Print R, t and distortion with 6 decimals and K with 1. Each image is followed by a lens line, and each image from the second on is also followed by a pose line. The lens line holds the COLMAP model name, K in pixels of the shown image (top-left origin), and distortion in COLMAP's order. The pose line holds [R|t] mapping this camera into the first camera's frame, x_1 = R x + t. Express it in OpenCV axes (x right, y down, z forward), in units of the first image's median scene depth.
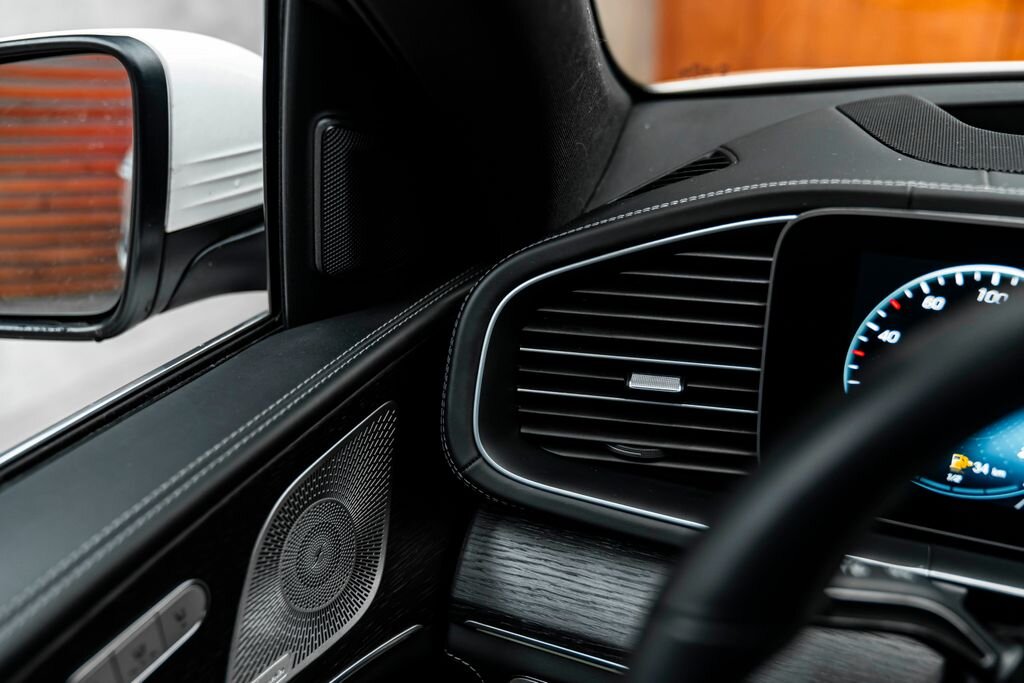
lens RADIAL K [[971.8, 0, 506.2], [0, 971.8, 349.6], [0, 0, 1]] dist [-0.013196, 0.000000]
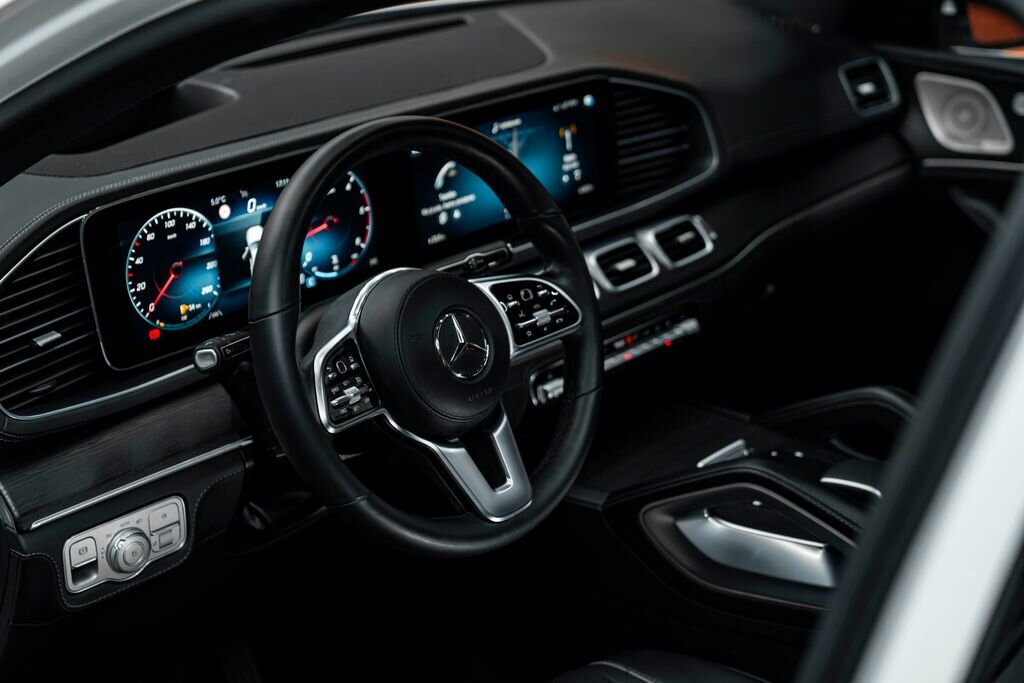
lens RADIAL K [[1739.2, 0, 515.0], [0, 1739.2, 333.9], [0, 0, 1]] dist [0.010290, 0.000000]
pose [[0.305422, -0.321737, 0.896216, -2.398776], [0.411853, 0.893233, 0.180311, -0.189833], [-0.858542, 0.314038, 0.405321, -0.952799]]
